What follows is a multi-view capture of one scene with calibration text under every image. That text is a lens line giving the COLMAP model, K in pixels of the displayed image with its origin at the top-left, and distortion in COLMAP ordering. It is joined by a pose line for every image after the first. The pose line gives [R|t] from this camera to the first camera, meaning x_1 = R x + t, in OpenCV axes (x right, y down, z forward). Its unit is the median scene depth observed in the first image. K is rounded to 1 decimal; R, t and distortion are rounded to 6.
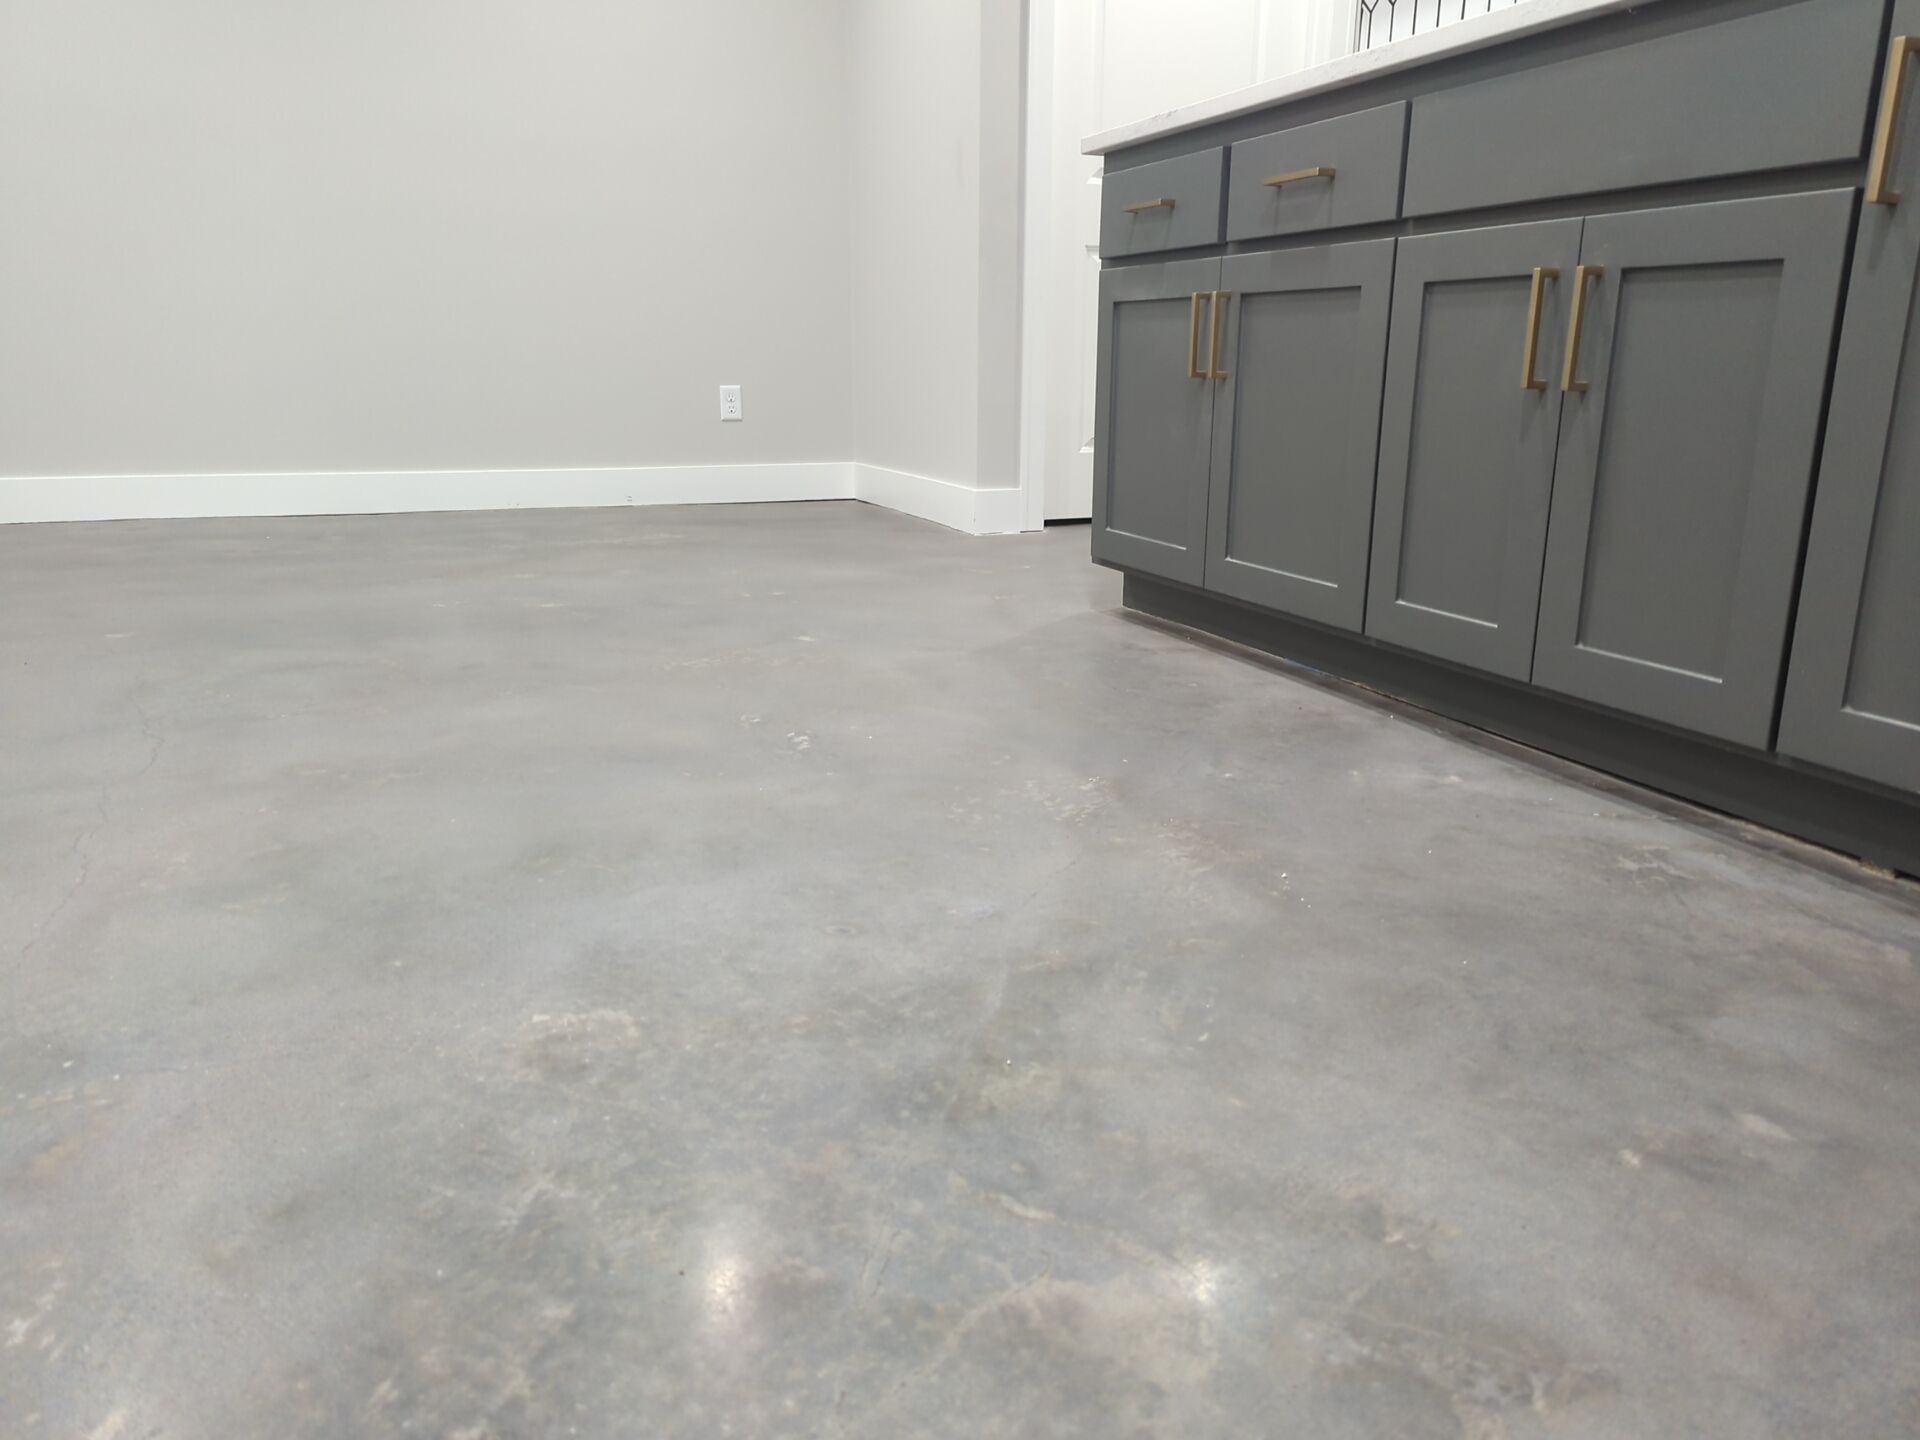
lens RADIAL K [[1348.4, 0, 977.2], [0, 1348.4, 700.7], [0, 0, 1]] dist [0.080798, -0.072051]
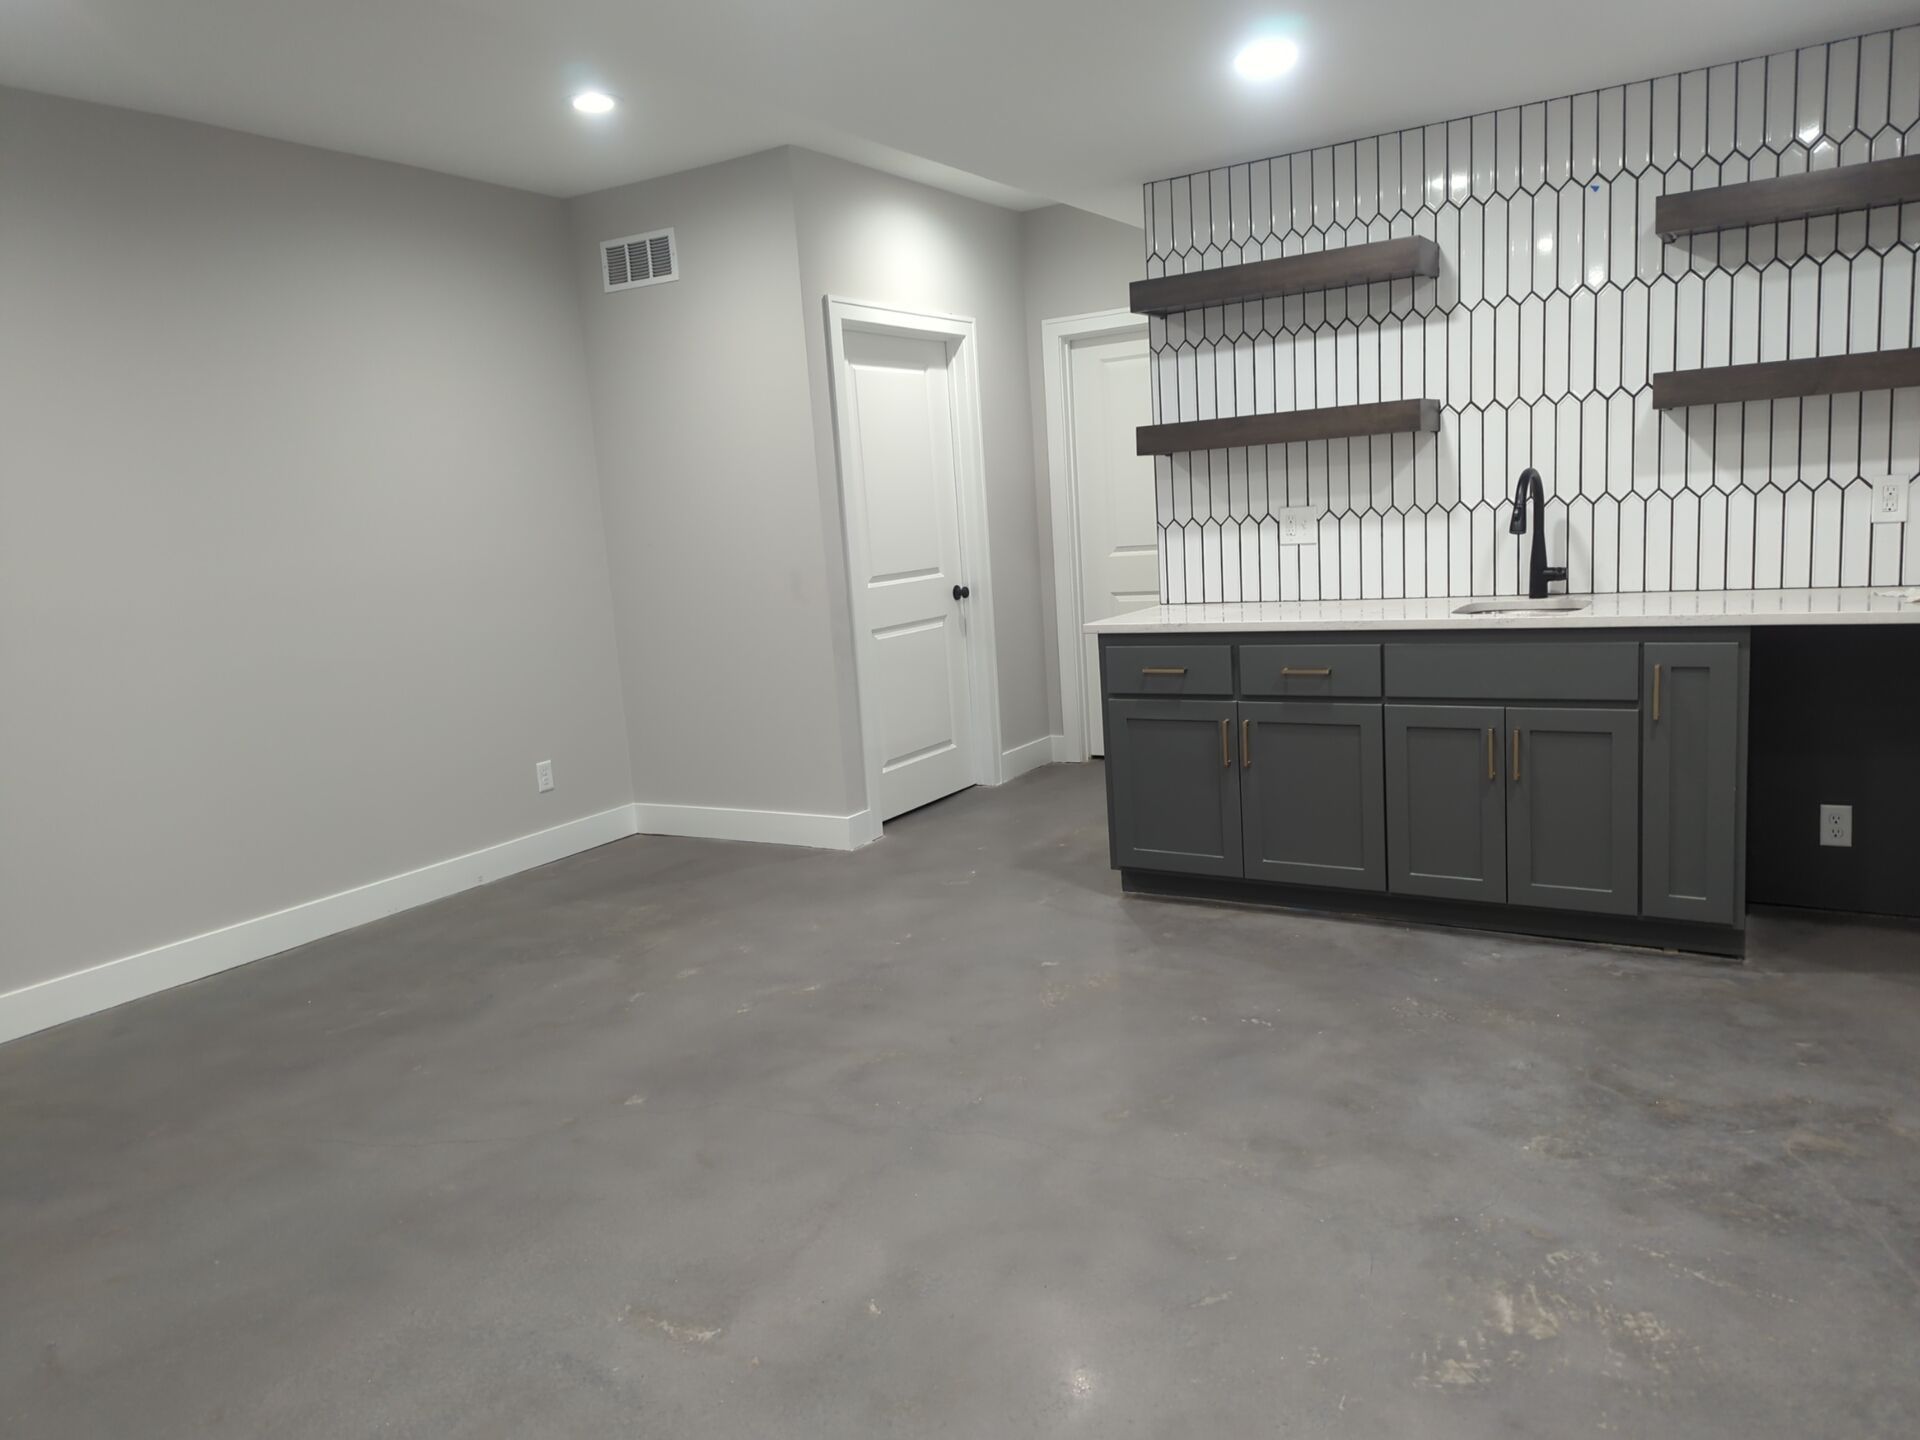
lens RADIAL K [[1344.5, 0, 952.6], [0, 1344.5, 714.3], [0, 0, 1]] dist [0.071140, -0.068021]
pose [[0.813674, -0.152026, 0.561091, -1.830334], [0.216079, 0.975139, -0.049137, -0.480391], [-0.539671, 0.161222, 0.826294, -0.463916]]
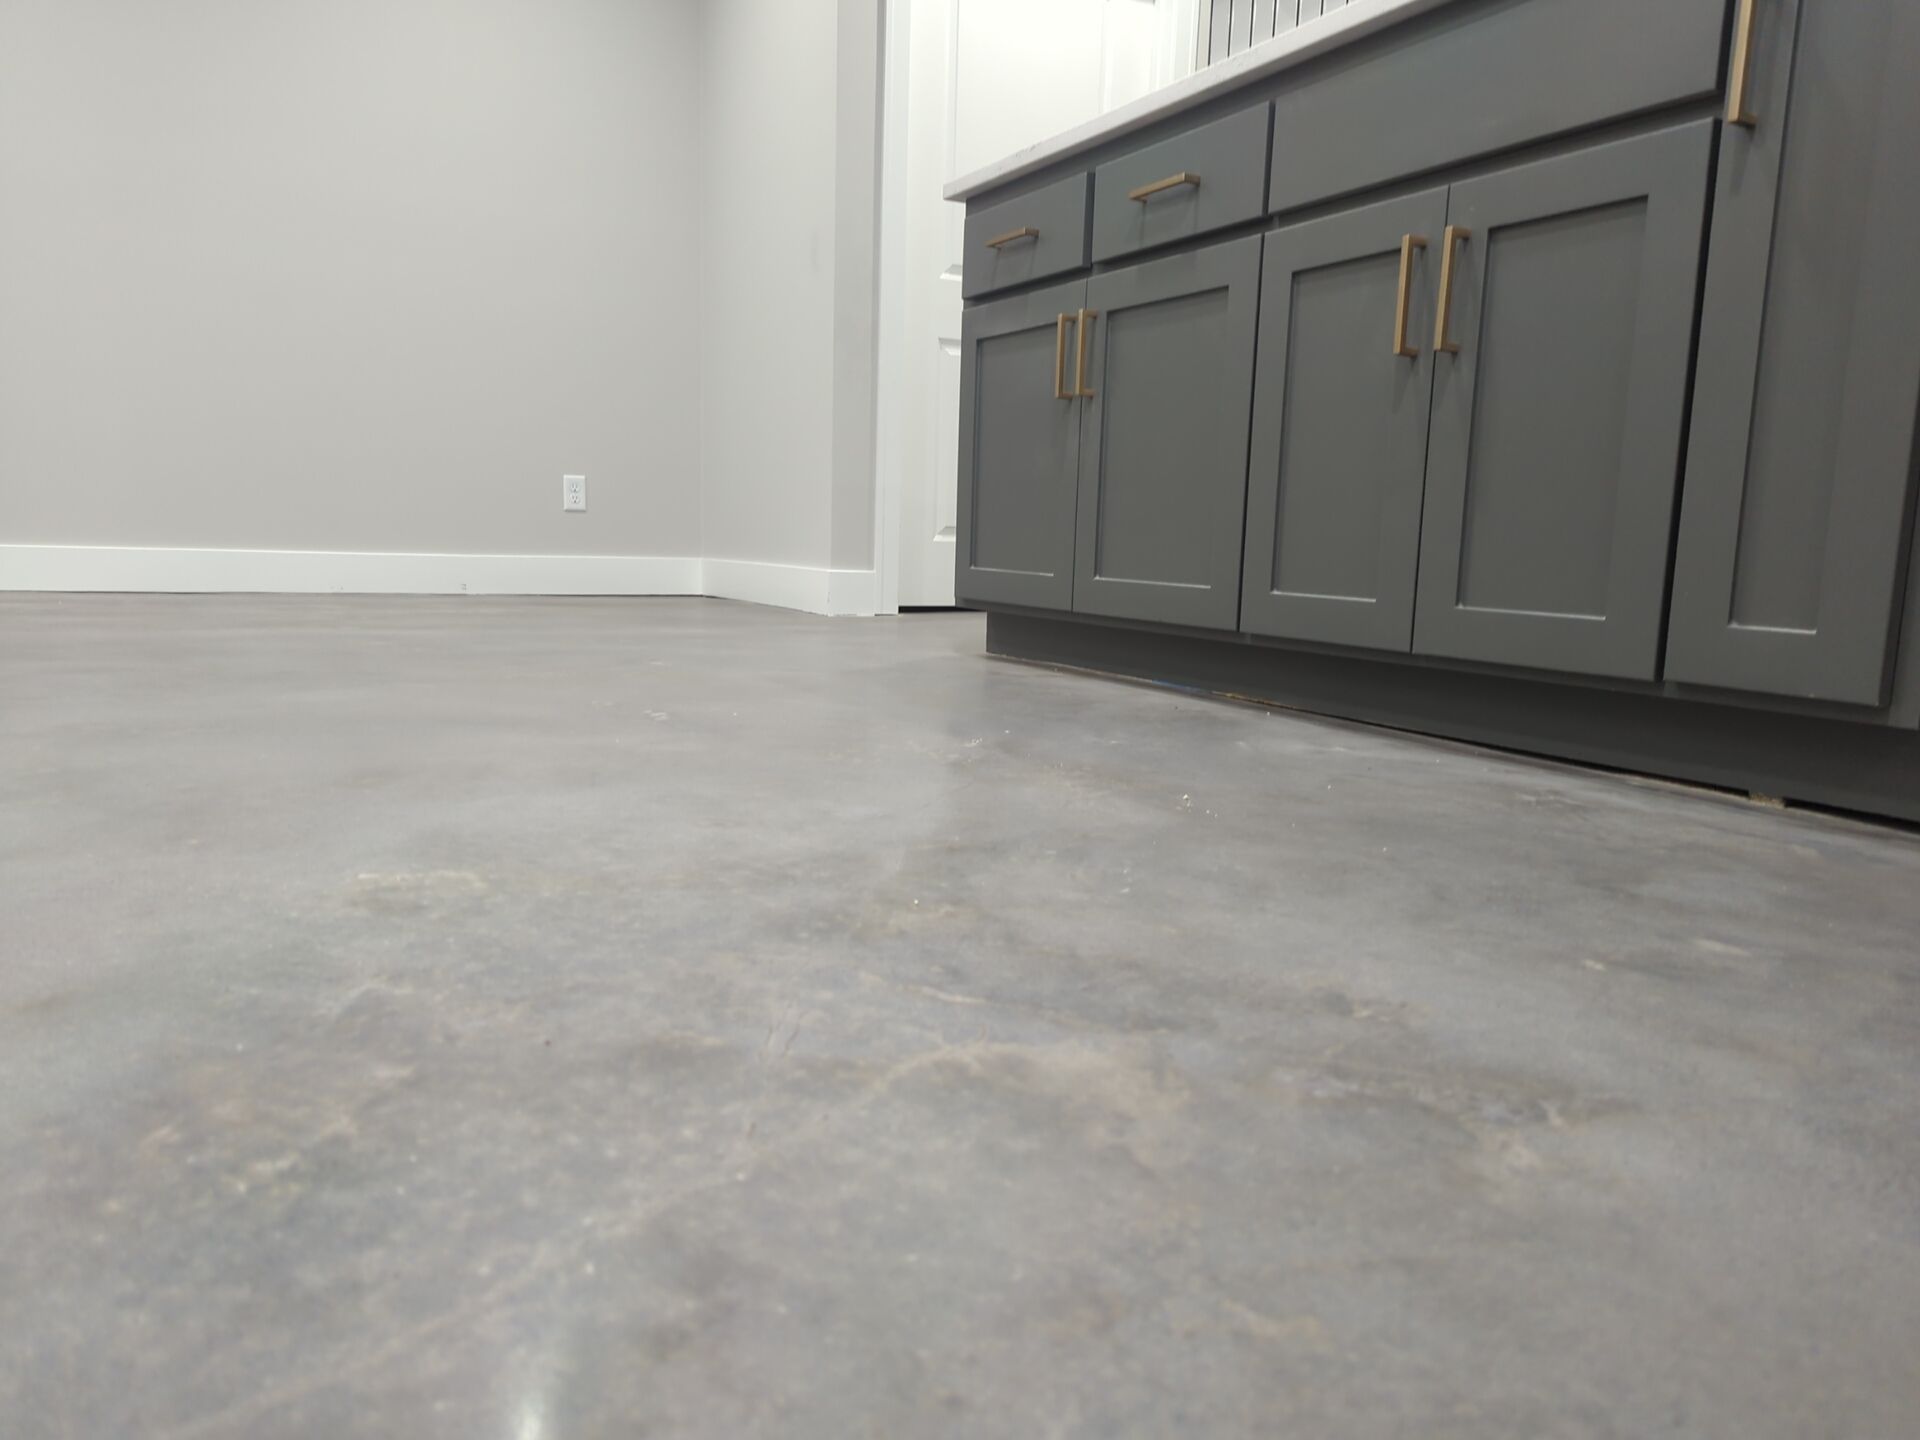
lens RADIAL K [[1349.0, 0, 953.8], [0, 1349.0, 726.3], [0, 0, 1]] dist [0.079847, -0.069203]
pose [[0.994734, 0.006967, 0.102251, -0.030937], [0.003729, 0.994566, -0.104041, 0.171737], [-0.102420, 0.103875, 0.989303, 0.074151]]
